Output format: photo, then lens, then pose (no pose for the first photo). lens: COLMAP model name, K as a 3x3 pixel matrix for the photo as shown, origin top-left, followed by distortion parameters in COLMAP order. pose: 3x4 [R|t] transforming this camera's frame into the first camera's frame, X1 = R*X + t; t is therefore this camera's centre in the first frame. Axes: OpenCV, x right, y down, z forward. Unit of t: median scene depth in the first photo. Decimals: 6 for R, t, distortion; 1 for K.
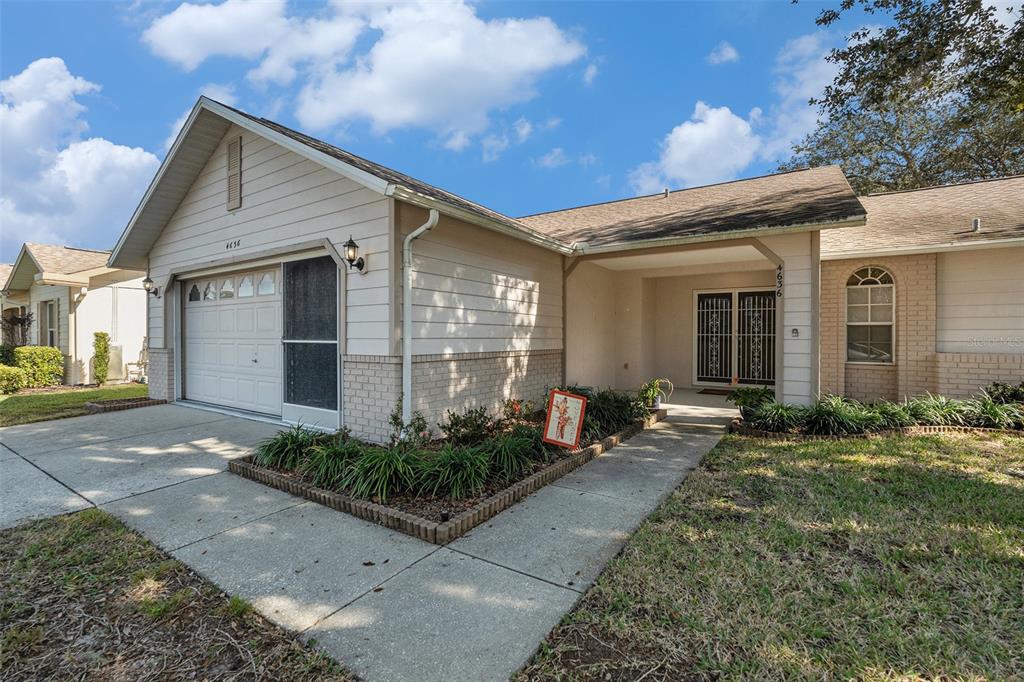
lens RADIAL K [[453.3, 0, 512.0], [0, 453.3, 341.0], [0, 0, 1]] dist [-0.002068, 0.000402]
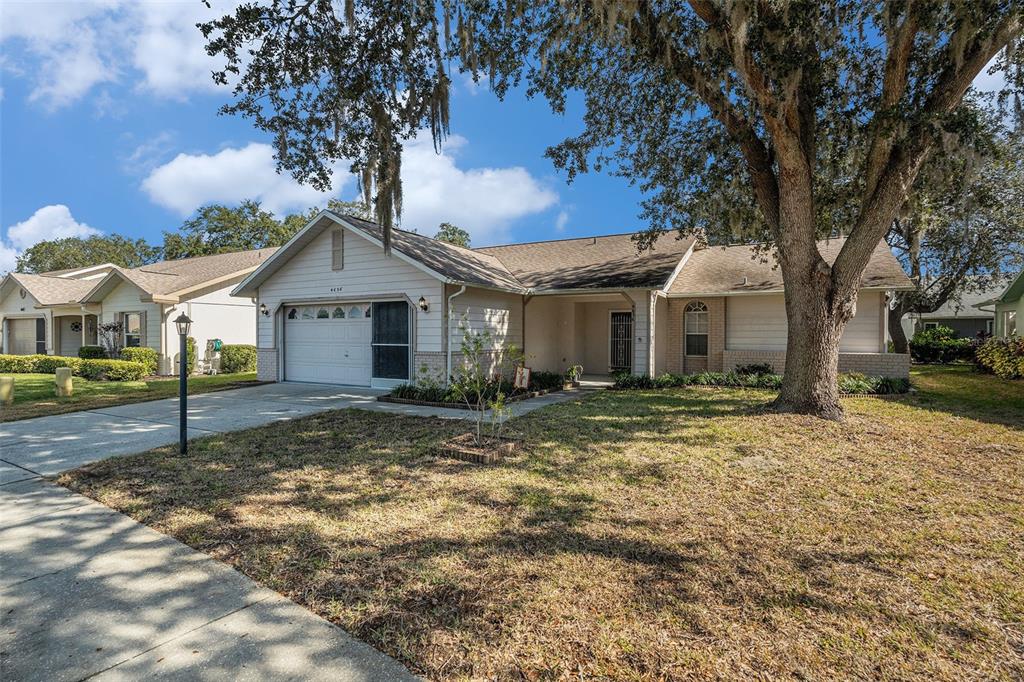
lens RADIAL K [[453.3, 0, 512.0], [0, 453.3, 341.0], [0, 0, 1]] dist [-0.002068, 0.000402]
pose [[0.996165, 0.000223, 0.087494, -0.086010], [-0.000274, 1.000000, 0.000576, -0.013394], [-0.087494, -0.000597, 0.996165, -0.800969]]
